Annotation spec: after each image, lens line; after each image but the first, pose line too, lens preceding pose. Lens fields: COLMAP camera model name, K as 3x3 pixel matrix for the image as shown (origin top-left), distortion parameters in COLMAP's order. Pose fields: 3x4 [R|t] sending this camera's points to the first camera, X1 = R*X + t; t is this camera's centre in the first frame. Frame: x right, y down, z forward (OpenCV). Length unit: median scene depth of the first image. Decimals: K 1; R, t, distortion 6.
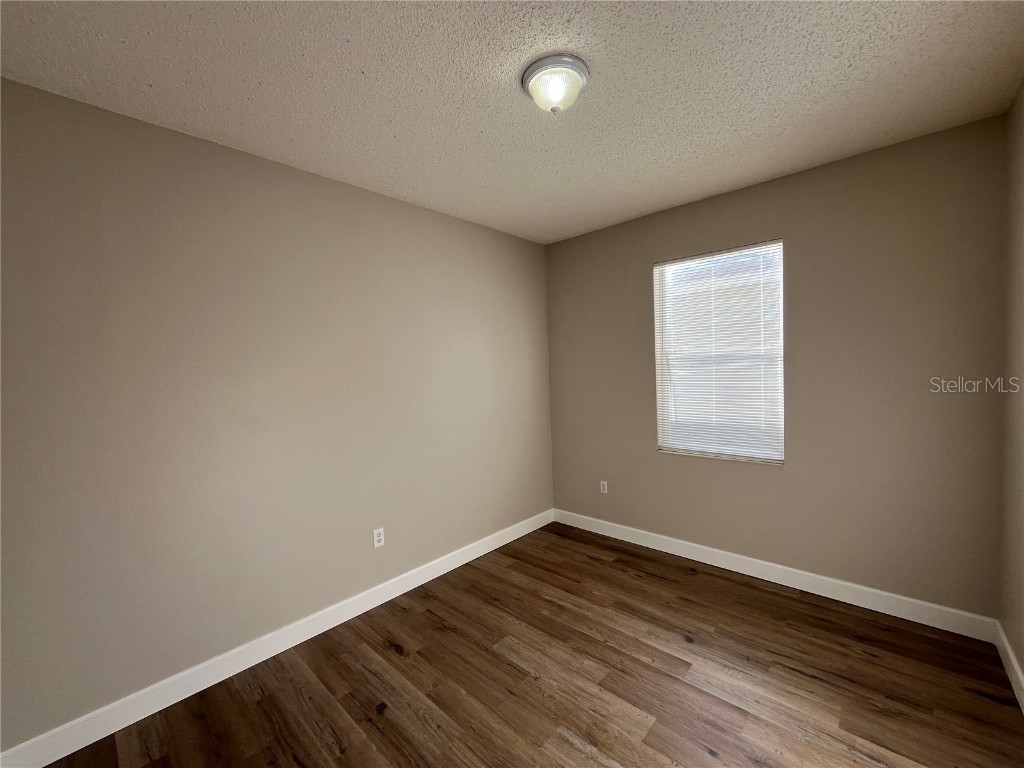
lens RADIAL K [[413.9, 0, 509.1], [0, 413.9, 386.7], [0, 0, 1]] dist [-0.002376, 0.000093]
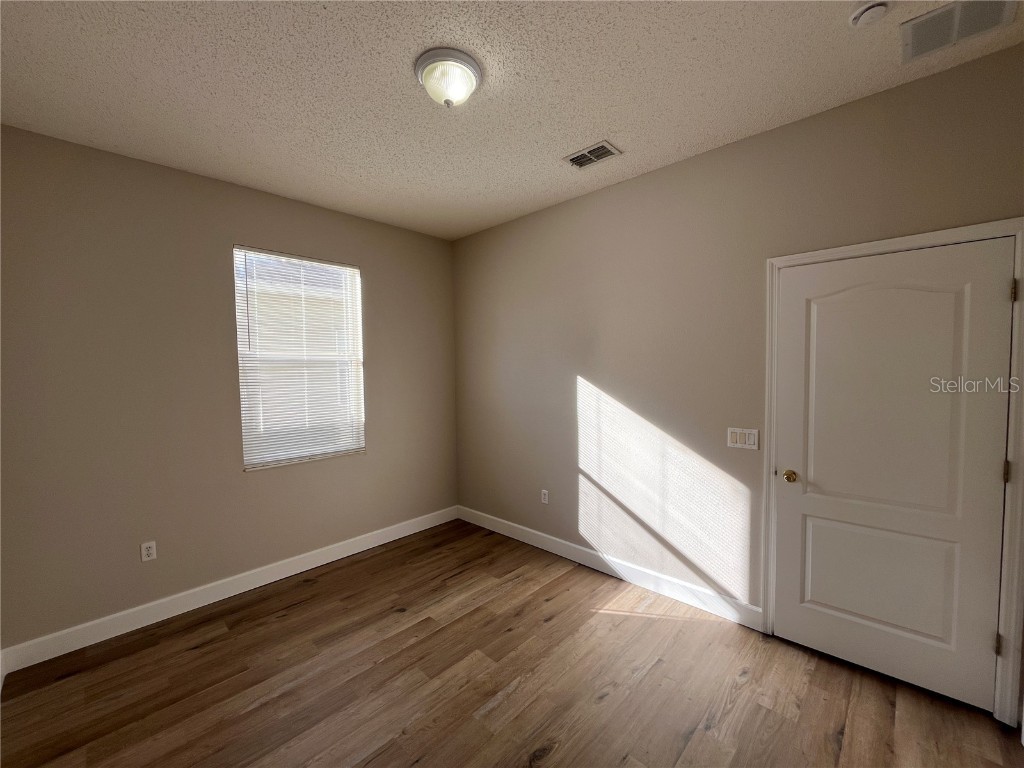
lens RADIAL K [[413.9, 0, 509.1], [0, 413.9, 386.7], [0, 0, 1]] dist [-0.002376, 0.000093]
pose [[0.022645, -0.016104, 0.999614, -0.567977], [0.055641, 0.998341, 0.014823, 0.004065], [-0.998194, 0.055284, 0.023504, 0.547969]]
